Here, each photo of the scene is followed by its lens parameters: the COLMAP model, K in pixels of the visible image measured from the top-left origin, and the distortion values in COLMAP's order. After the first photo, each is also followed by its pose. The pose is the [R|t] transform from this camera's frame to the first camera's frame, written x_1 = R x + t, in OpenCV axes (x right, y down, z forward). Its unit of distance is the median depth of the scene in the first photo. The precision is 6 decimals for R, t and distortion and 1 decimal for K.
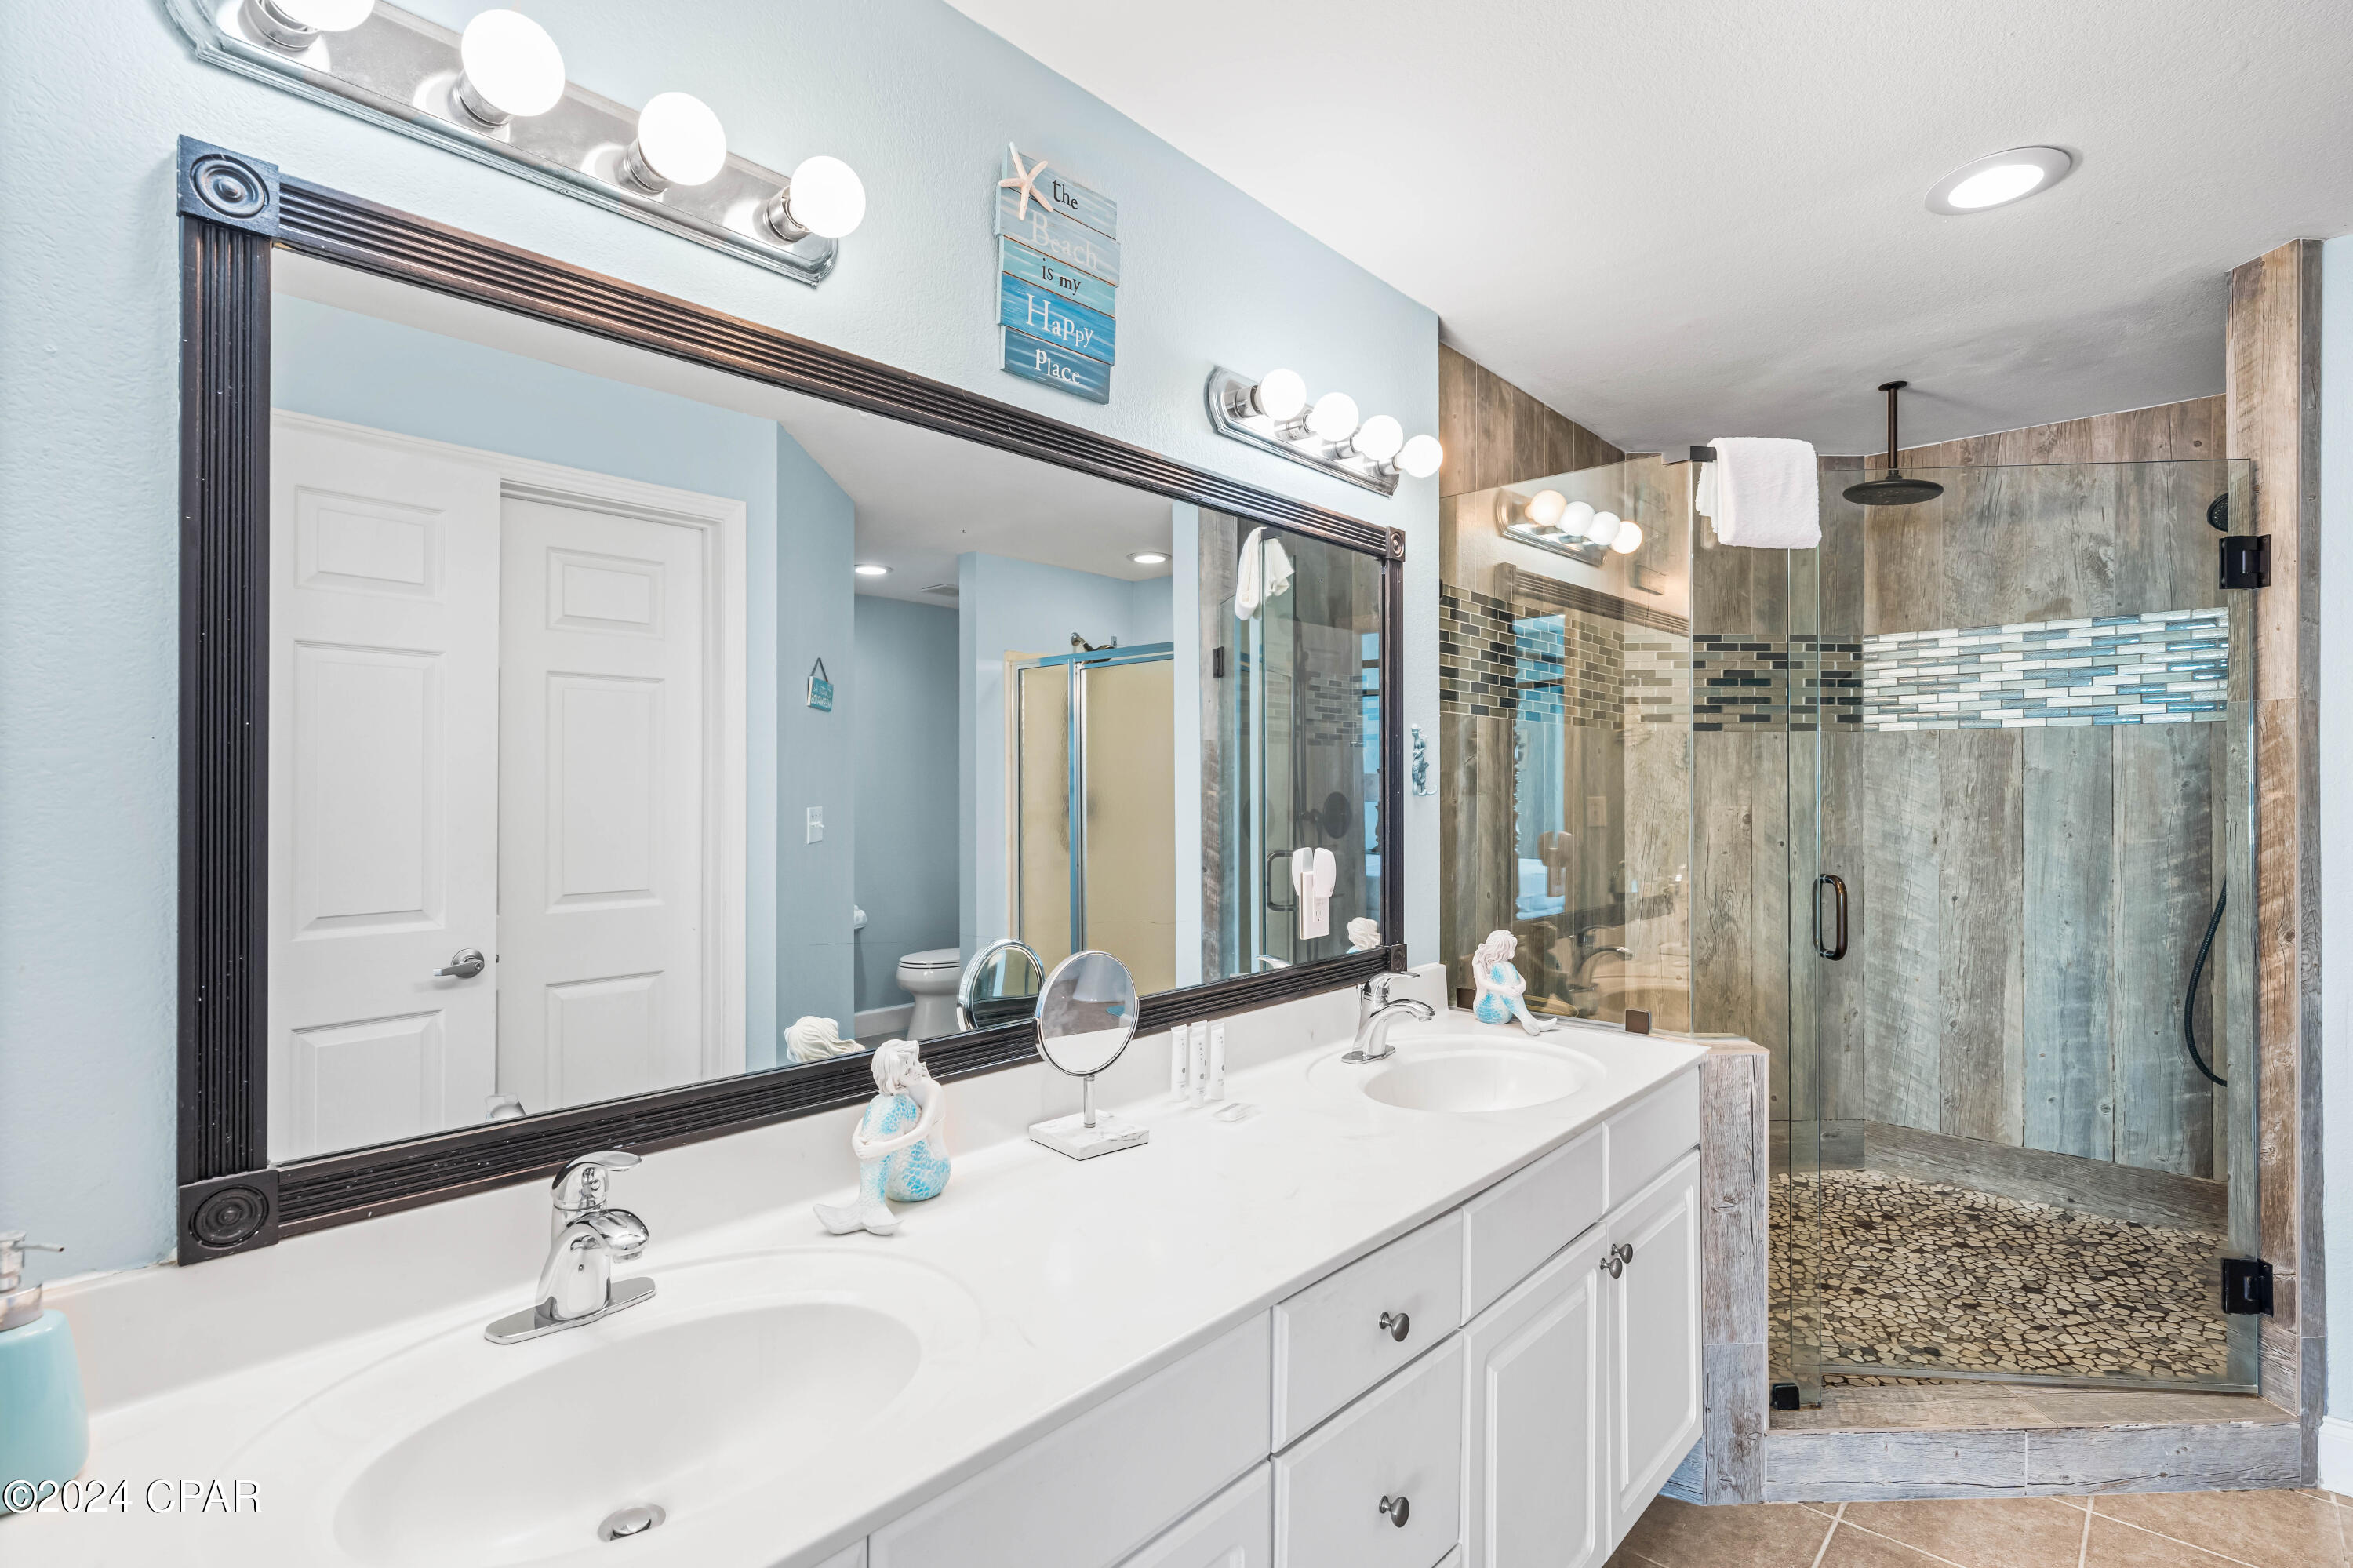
lens RADIAL K [[1105.5, 0, 1184.8], [0, 1105.5, 788.3], [0, 0, 1]] dist [-0.002256, 0.001025]
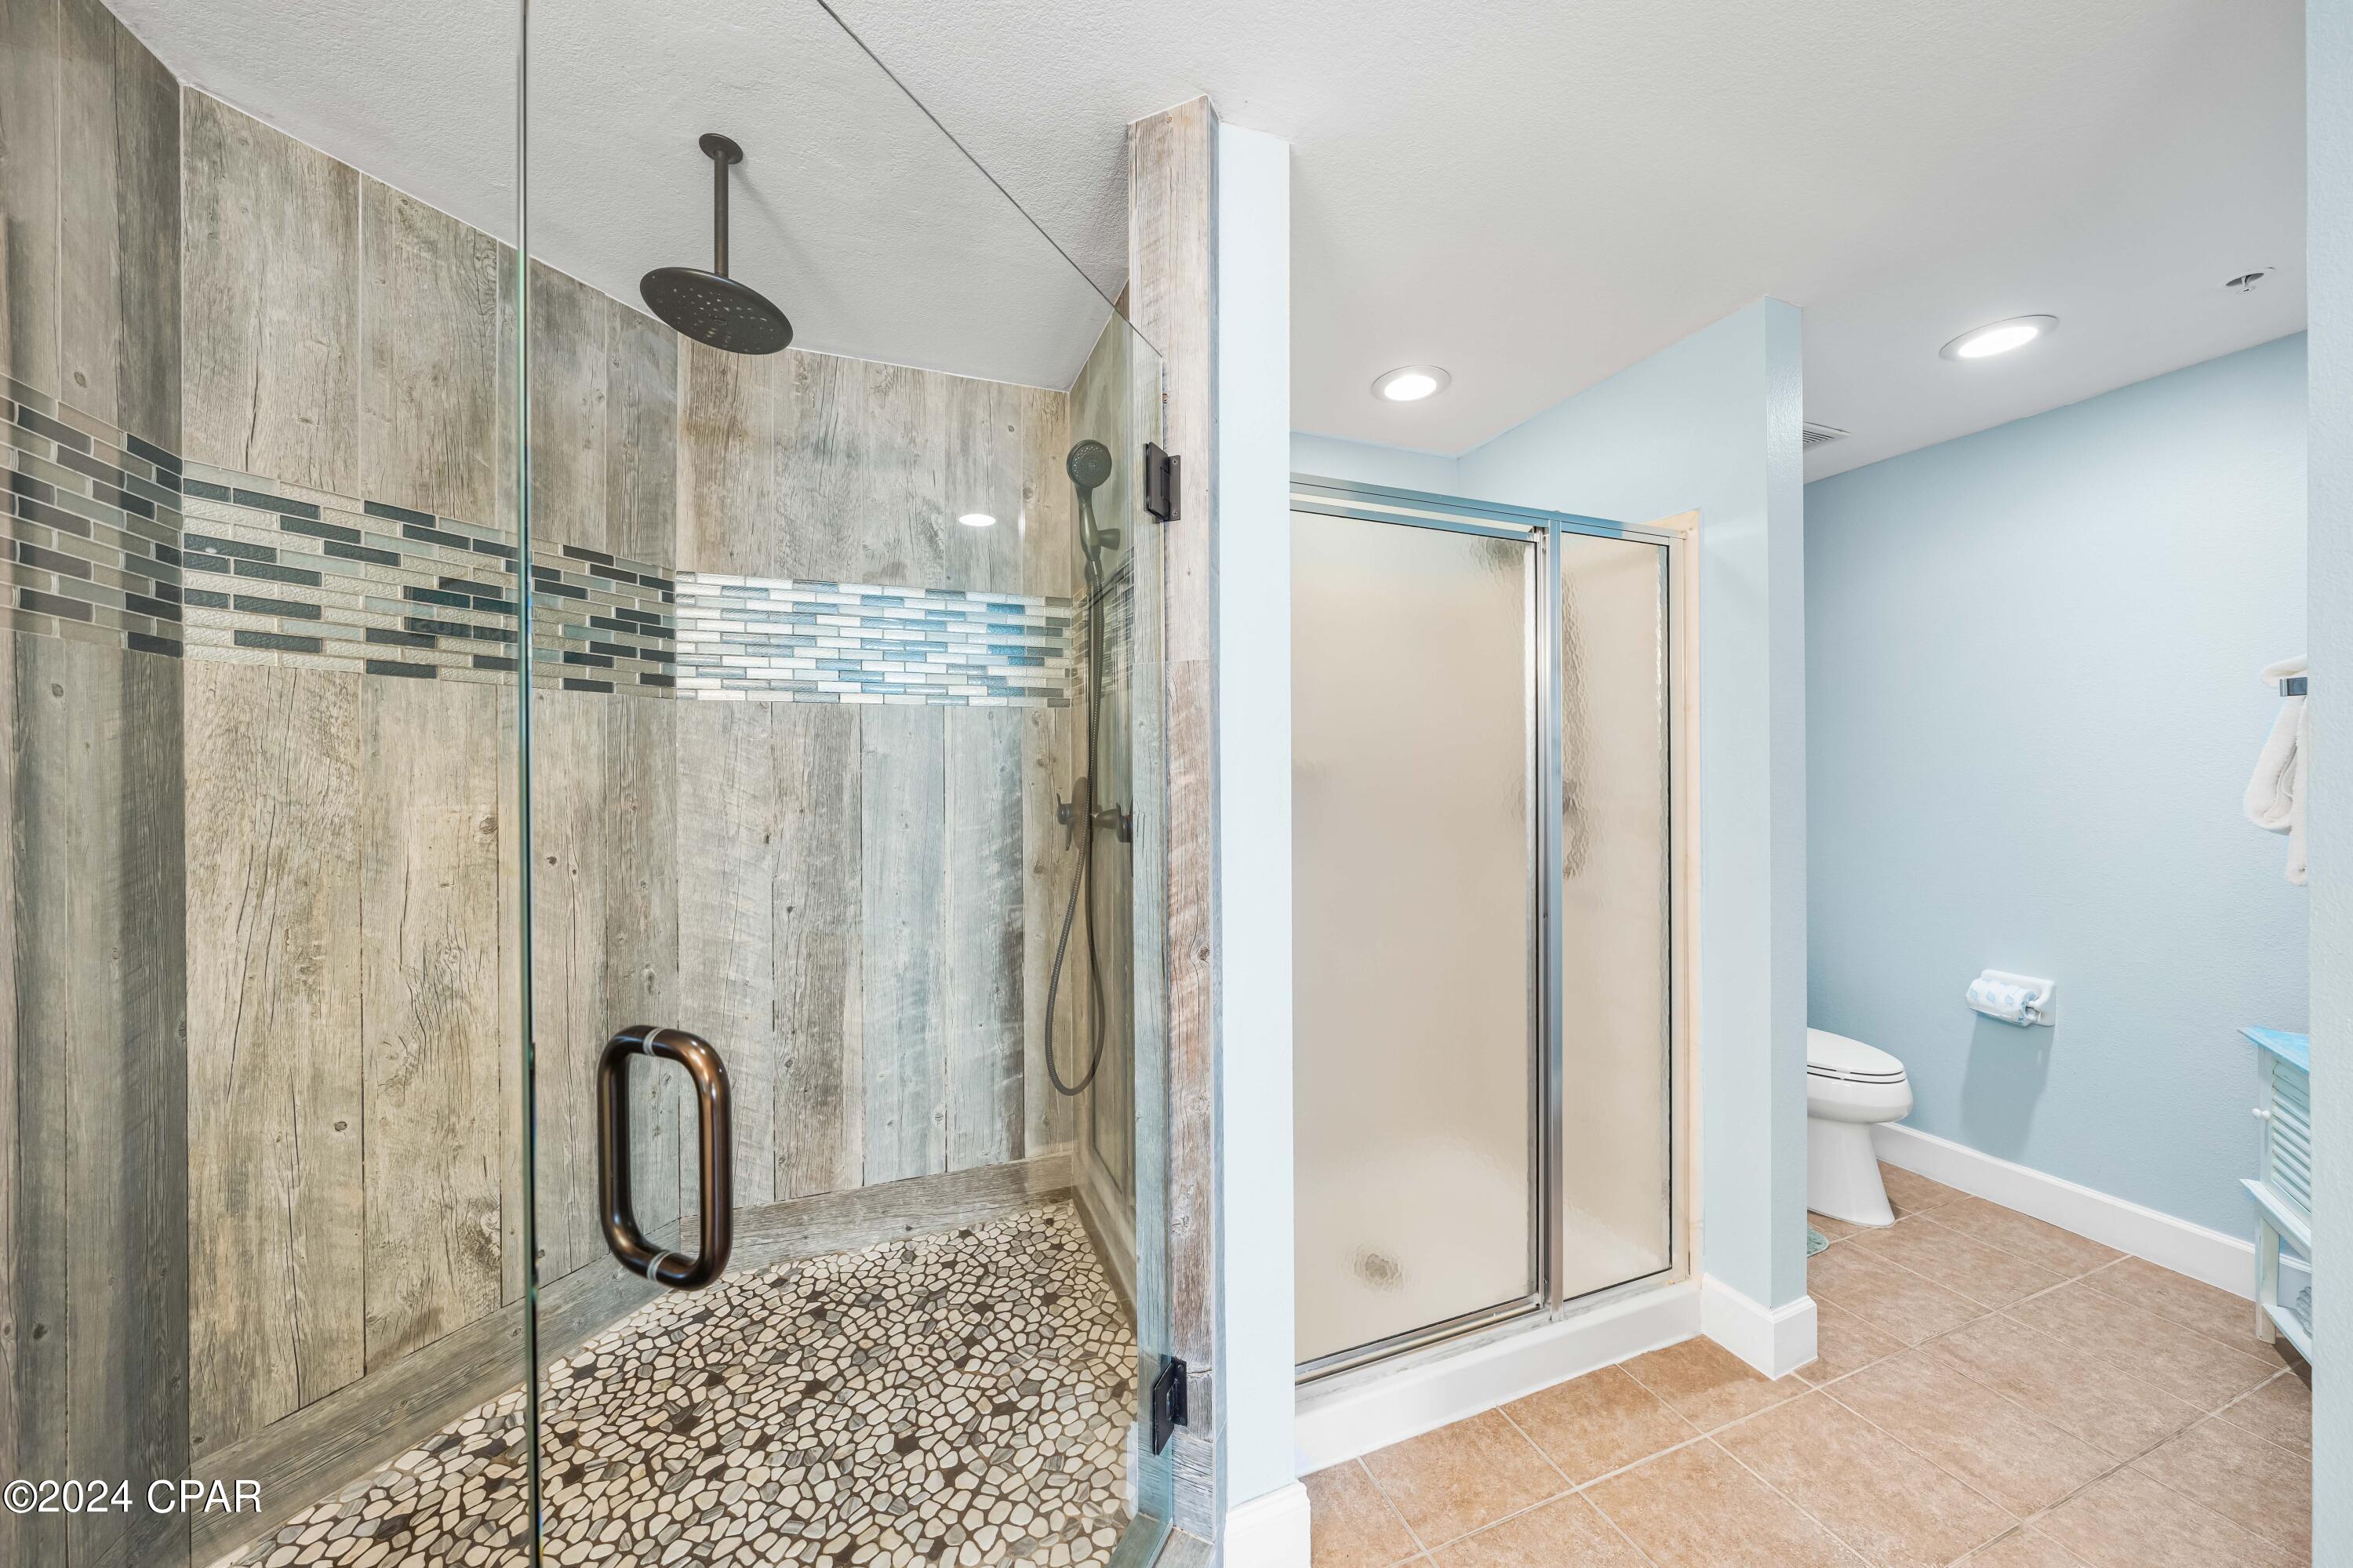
lens RADIAL K [[868.2, 0, 1217.6], [0, 868.2, 769.5], [0, 0, 1]] dist [-0.004985, 0.000075]
pose [[0.448437, 0.000483, 0.893814, 0.279729], [0.006707, 0.999970, -0.003905, 0.001078], [-0.893789, 0.007746, 0.448420, 0.450972]]
